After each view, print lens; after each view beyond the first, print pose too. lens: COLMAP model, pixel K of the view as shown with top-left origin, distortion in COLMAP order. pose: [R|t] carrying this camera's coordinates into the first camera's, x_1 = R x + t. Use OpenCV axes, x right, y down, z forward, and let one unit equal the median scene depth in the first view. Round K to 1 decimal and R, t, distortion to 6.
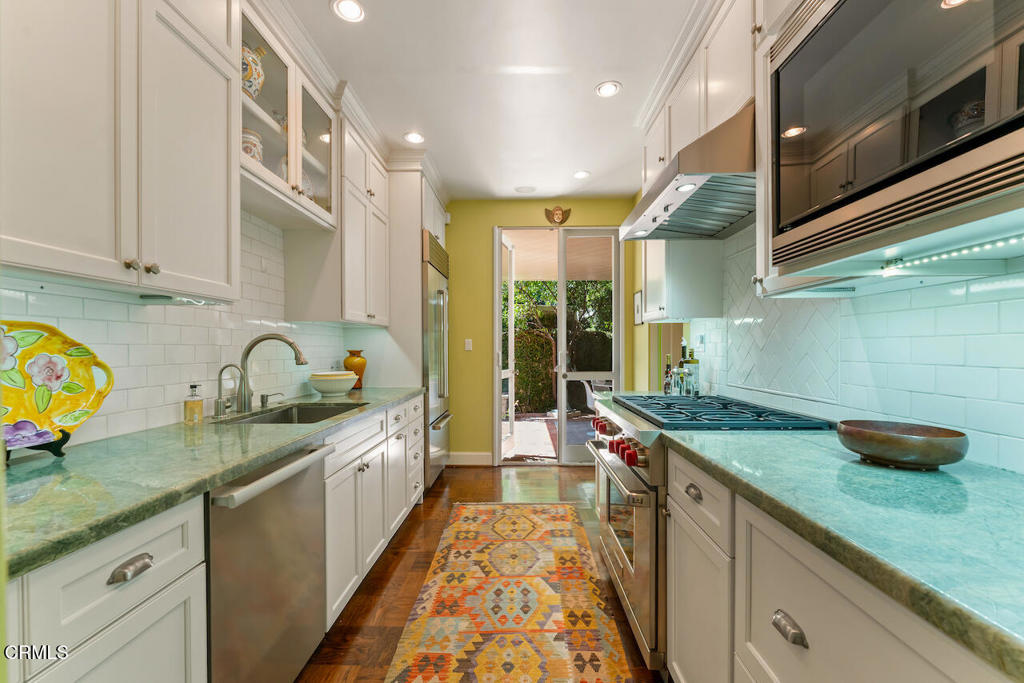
lens RADIAL K [[427.9, 0, 512.1], [0, 427.9, 348.7], [0, 0, 1]] dist [-0.003583, 0.000195]
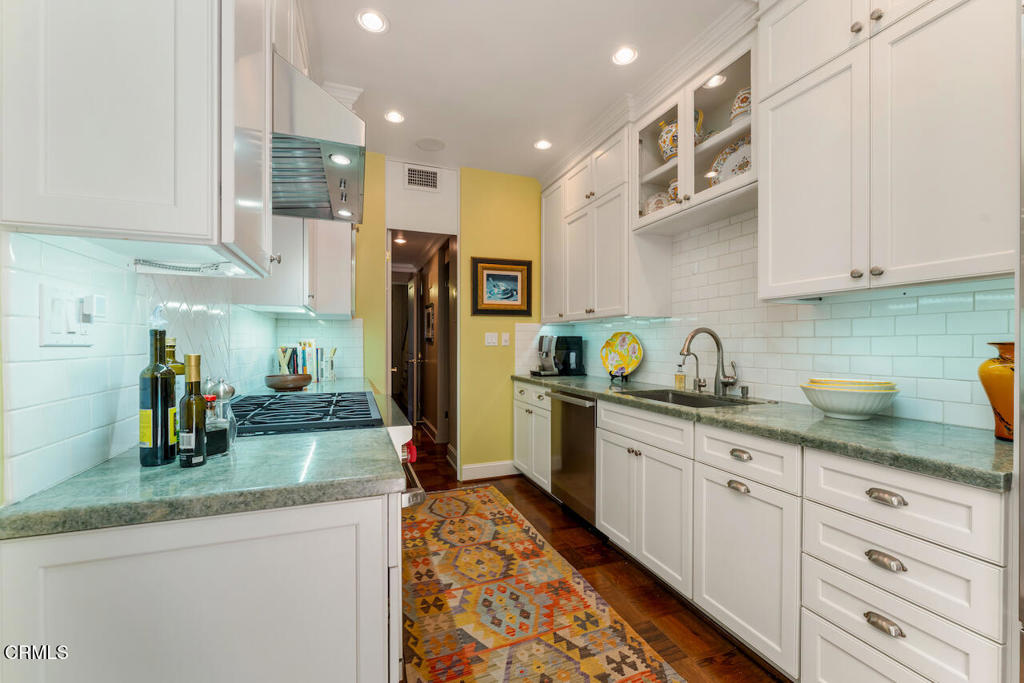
lens RADIAL K [[427.9, 0, 511.7], [0, 427.9, 345.4], [0, 0, 1]] dist [-0.003583, 0.000195]
pose [[-0.930269, 0.003145, -0.366866, 0.333162], [0.001762, 0.999990, 0.004107, 0.007444], [0.366875, 0.003174, -0.930265, 1.901366]]
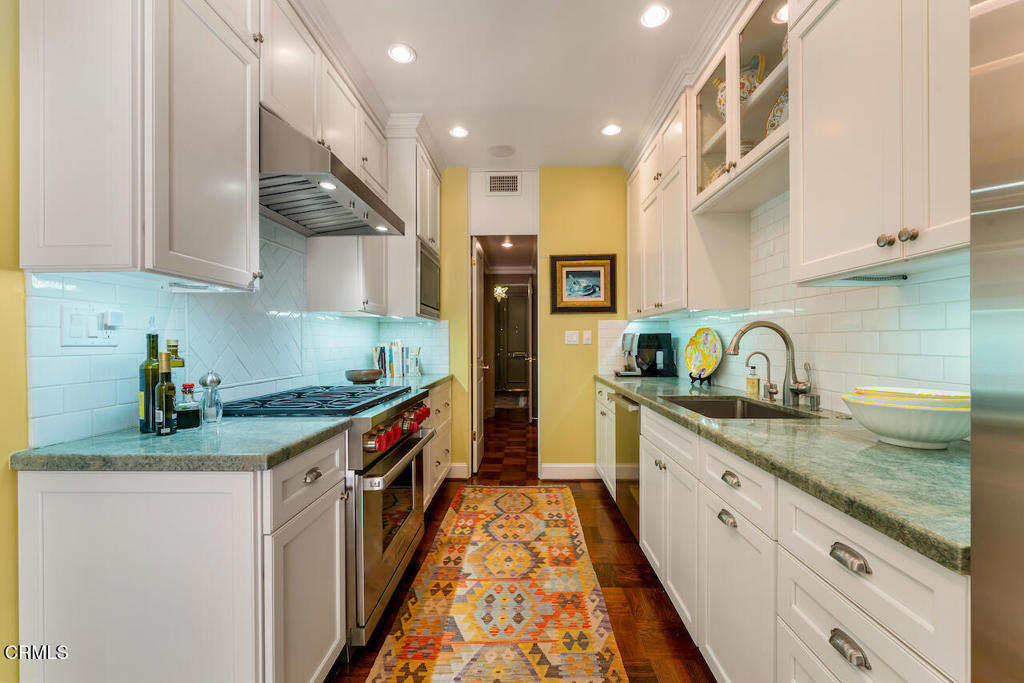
lens RADIAL K [[427.9, 0, 510.6], [0, 427.9, 342.8], [0, 0, 1]] dist [-0.003583, 0.000195]
pose [[-0.999879, 0.007938, 0.013379, -0.033797], [0.007928, 0.999968, -0.000858, 0.009379], [-0.013386, -0.000751, -0.999910, 1.960894]]
